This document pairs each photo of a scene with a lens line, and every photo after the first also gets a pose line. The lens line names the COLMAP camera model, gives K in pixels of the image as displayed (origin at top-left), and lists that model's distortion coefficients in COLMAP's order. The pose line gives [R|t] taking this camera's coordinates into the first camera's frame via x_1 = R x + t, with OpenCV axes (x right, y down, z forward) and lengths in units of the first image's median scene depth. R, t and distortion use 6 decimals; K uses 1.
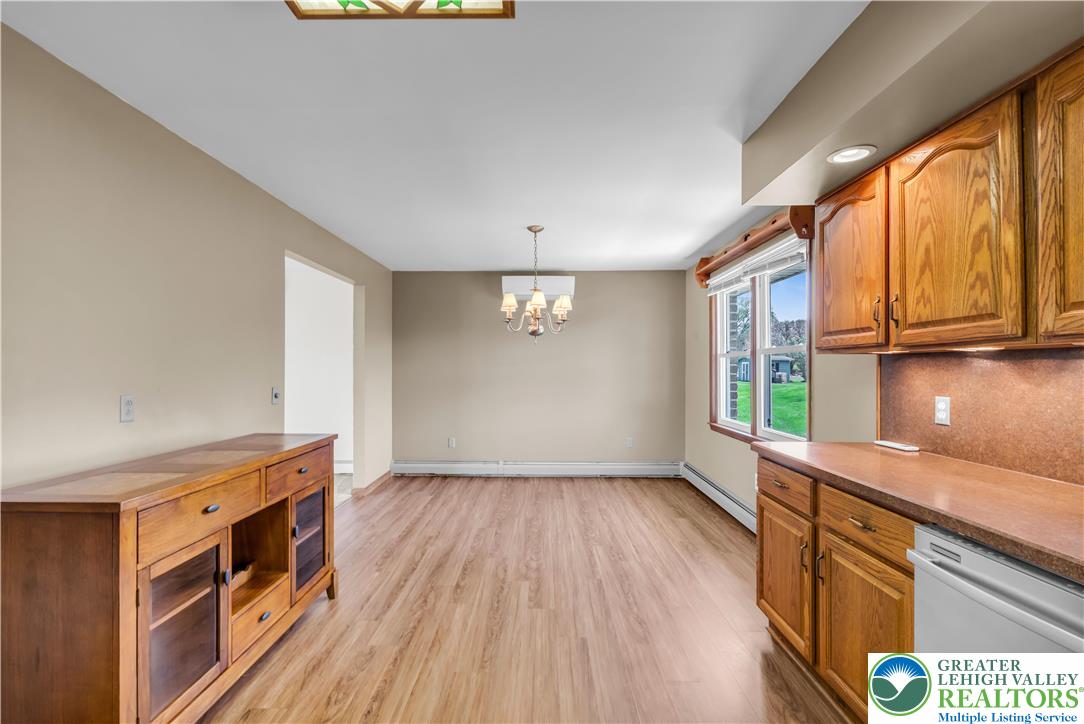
lens RADIAL K [[507.3, 0, 542.0], [0, 507.3, 362.0], [0, 0, 1]] dist [0.000966, 0.000154]
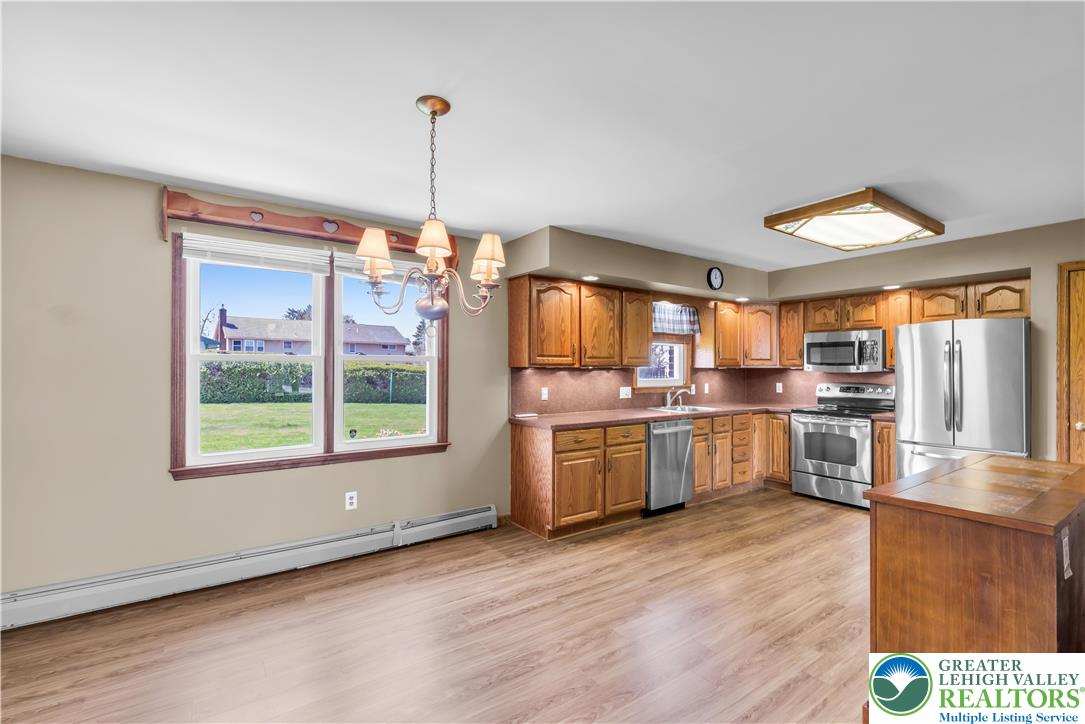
lens RADIAL K [[467.4, 0, 547.4], [0, 467.4, 367.2], [0, 0, 1]] dist [0.001315, -0.000348]
pose [[-0.598653, -0.002754, 0.801004, -0.741948], [-0.013615, 0.999885, -0.006738, -0.005850], [-0.800893, -0.014939, -0.598622, 1.960376]]
